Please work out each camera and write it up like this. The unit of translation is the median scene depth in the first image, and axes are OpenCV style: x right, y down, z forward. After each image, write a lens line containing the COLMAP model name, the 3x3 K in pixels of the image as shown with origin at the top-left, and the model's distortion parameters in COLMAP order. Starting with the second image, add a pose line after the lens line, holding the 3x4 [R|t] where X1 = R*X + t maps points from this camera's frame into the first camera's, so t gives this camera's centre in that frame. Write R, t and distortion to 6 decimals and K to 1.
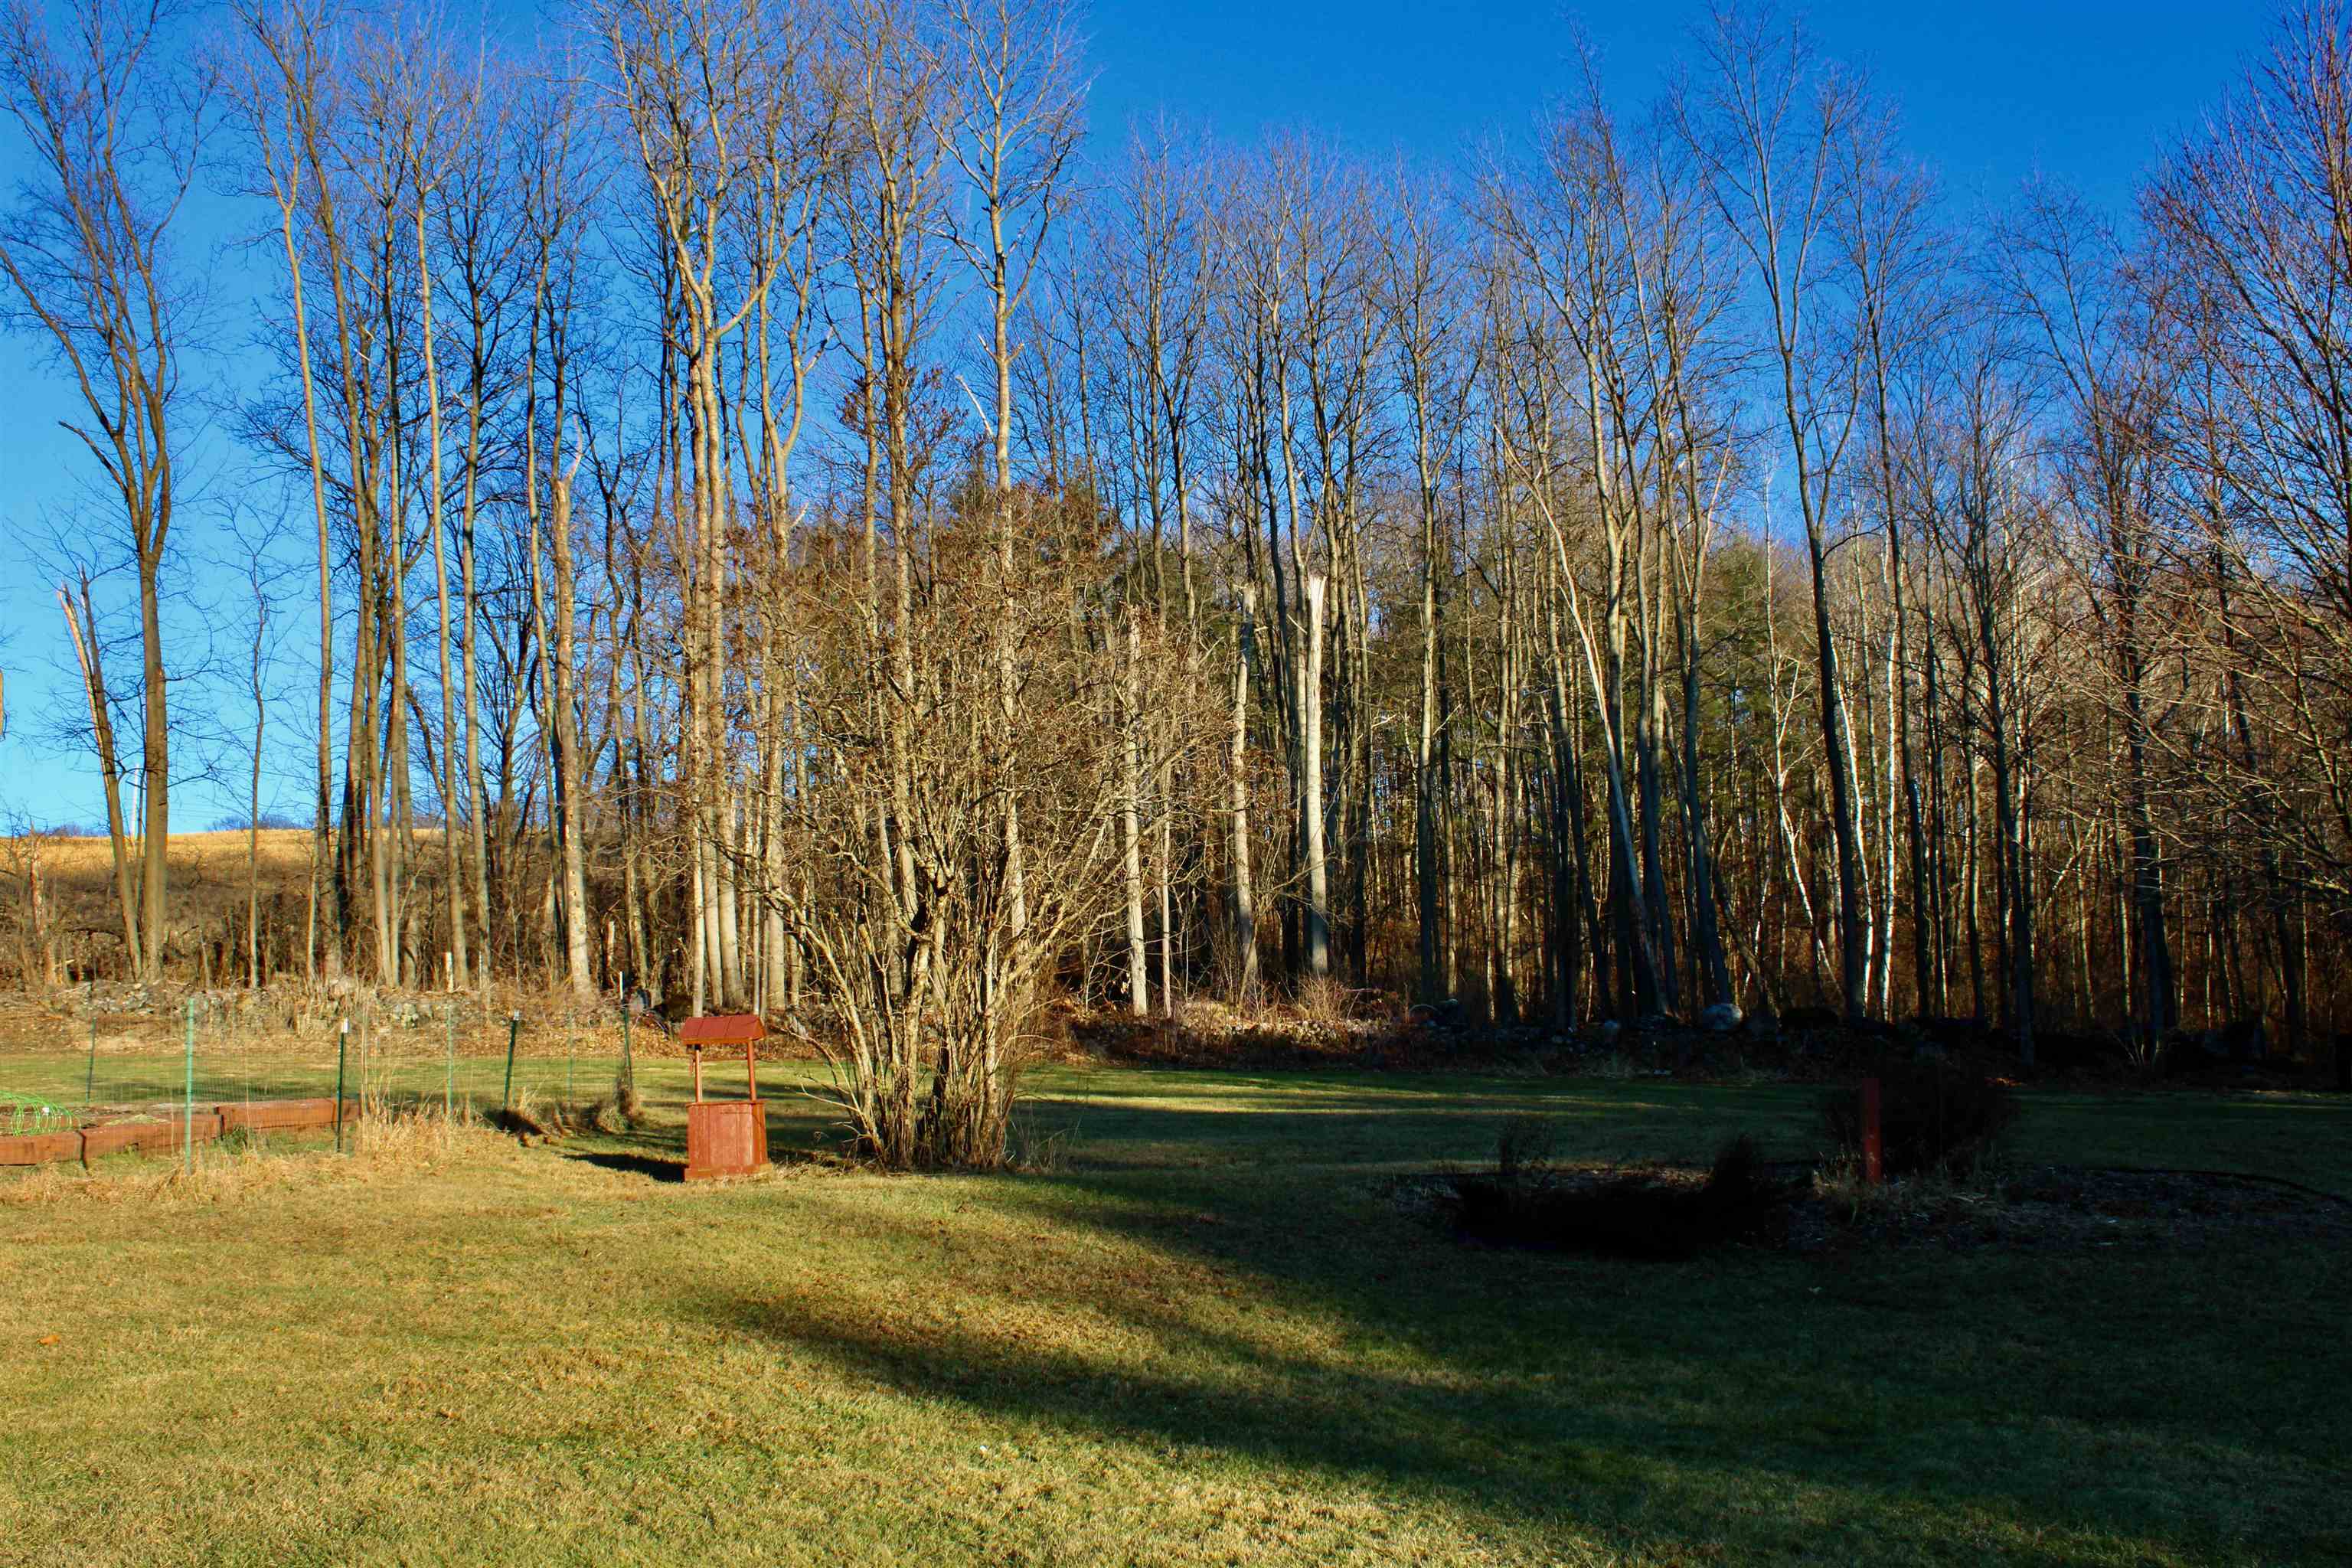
lens RADIAL K [[2159.7, 0, 1171.7], [0, 2159.7, 744.2], [0, 0, 1]] dist [-0.142354, 0.148160]
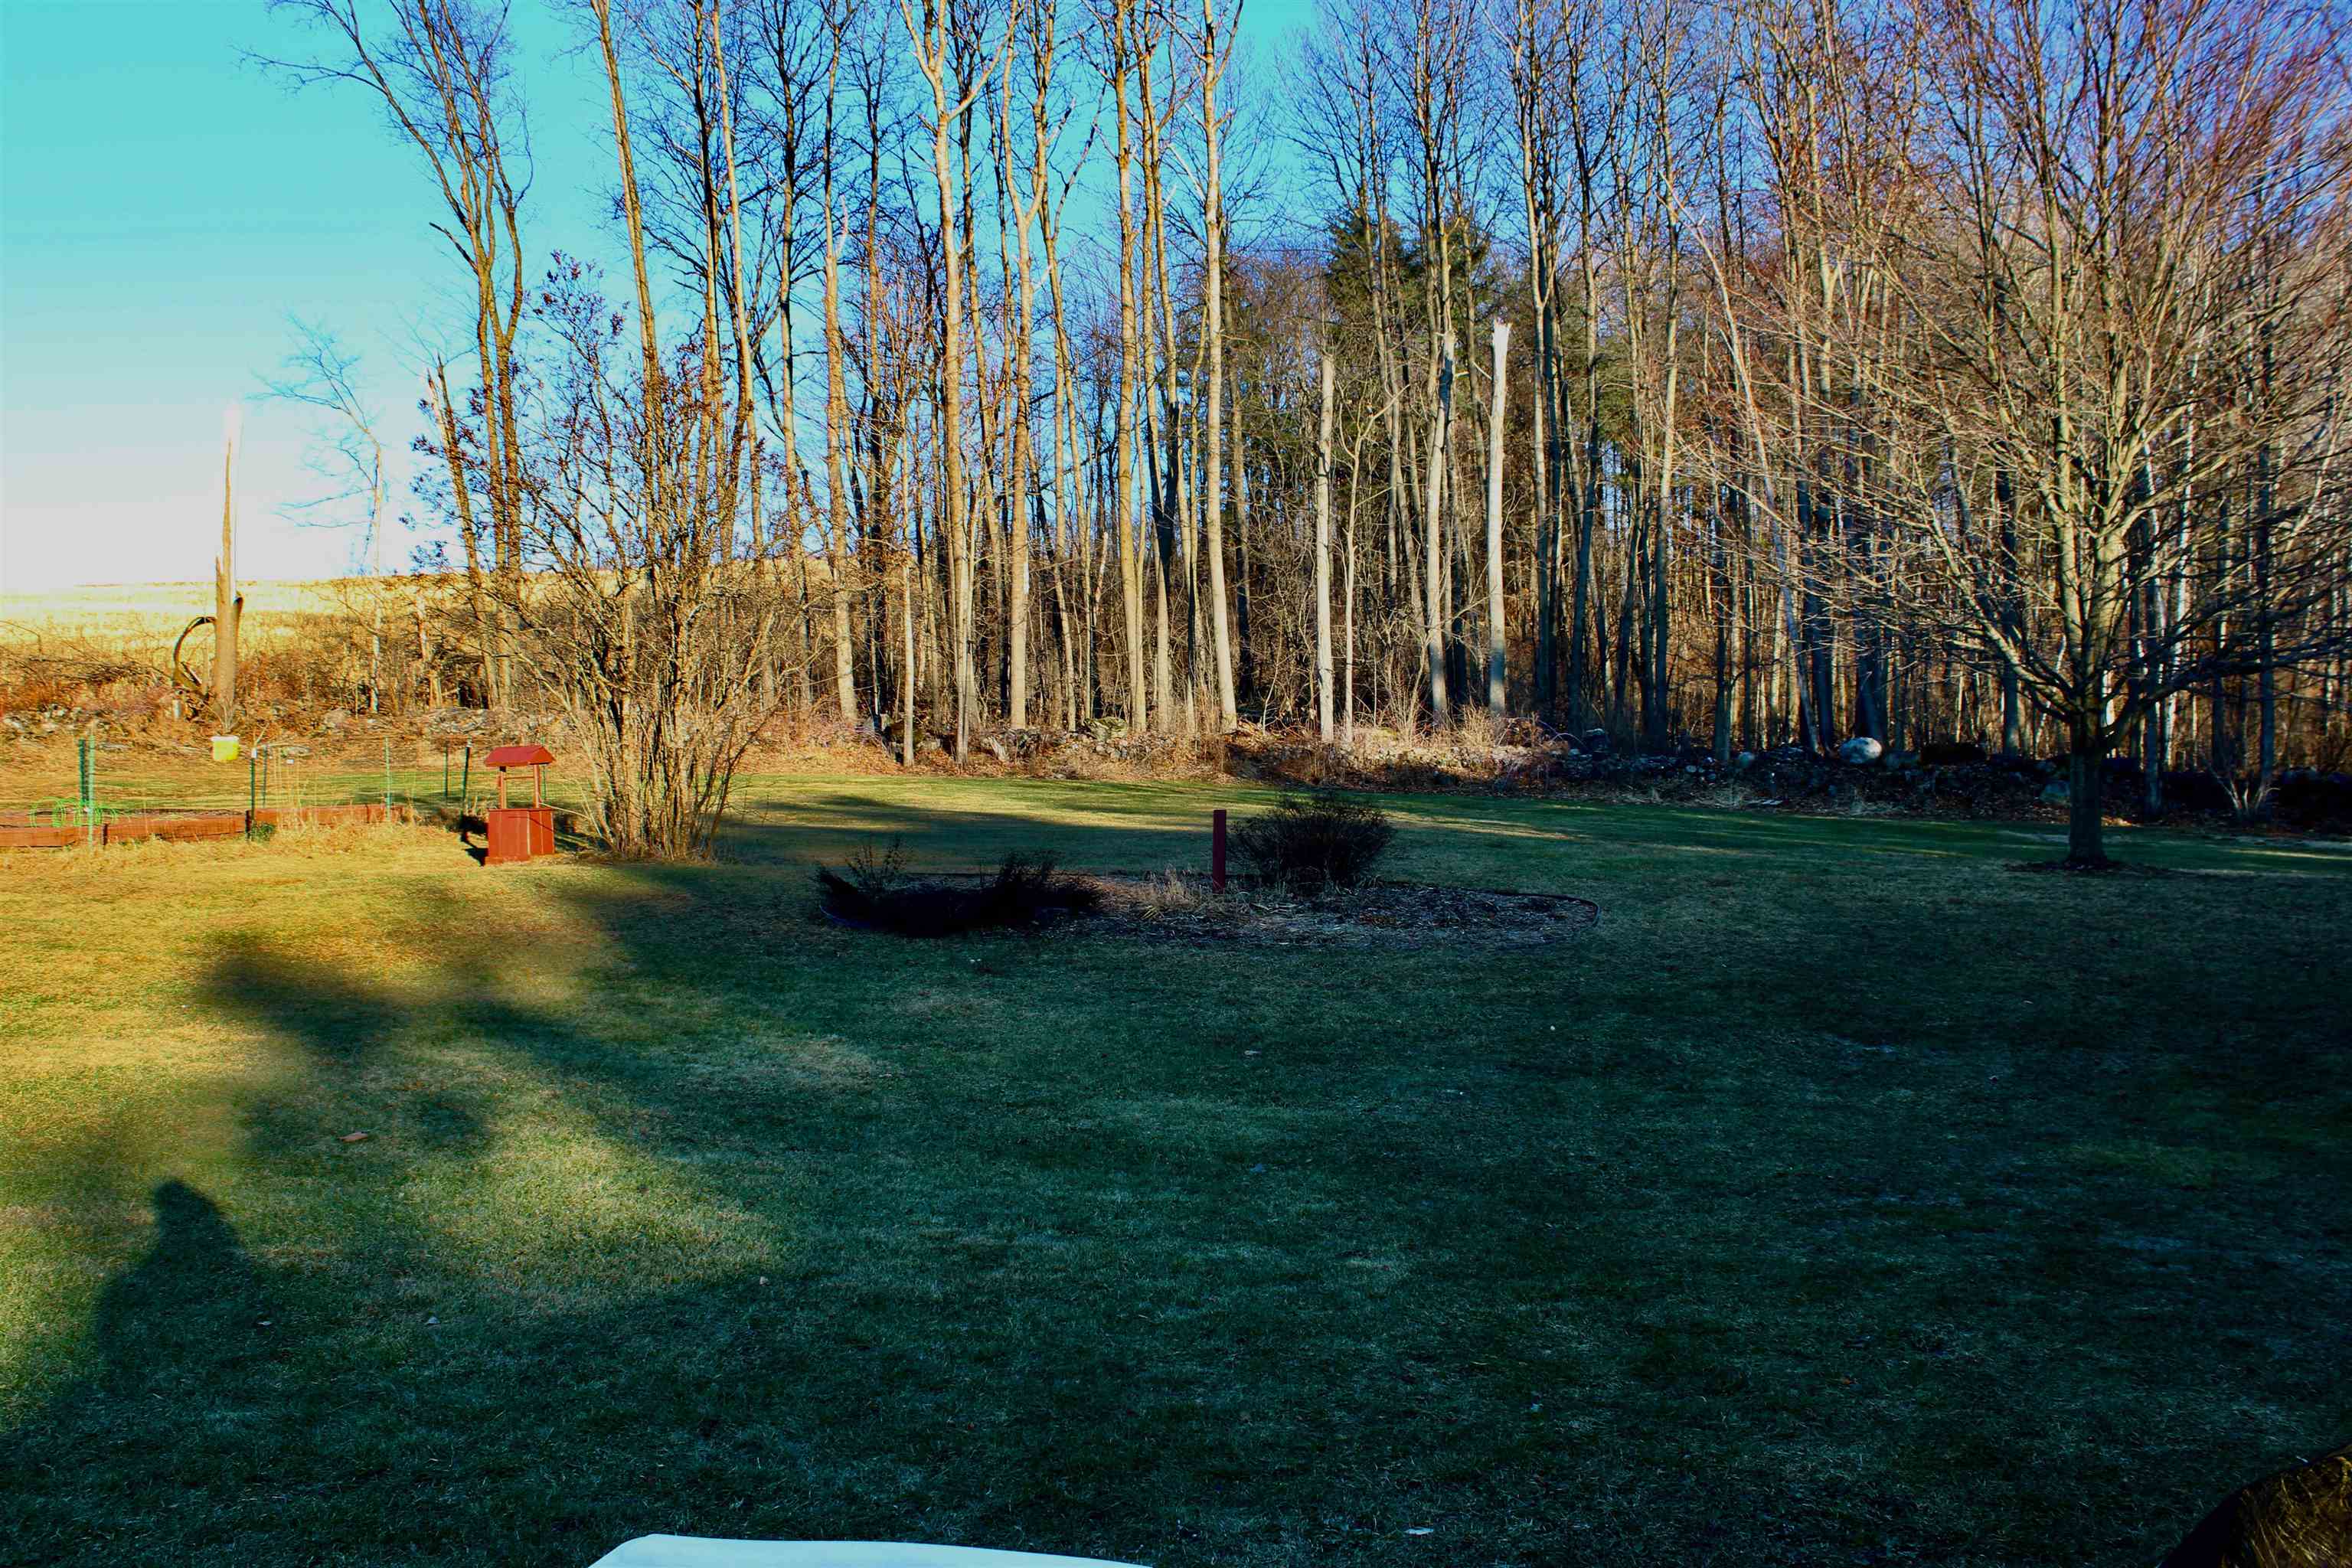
lens RADIAL K [[2159.7, 0, 1171.7], [0, 2159.7, 744.2], [0, 0, 1]] dist [-0.142354, 0.148160]
pose [[0.970958, 0.011839, -0.238957, 0.161695], [0.020044, 0.991239, 0.130553, -0.014816], [0.238409, -0.131551, 0.962214, -0.063358]]
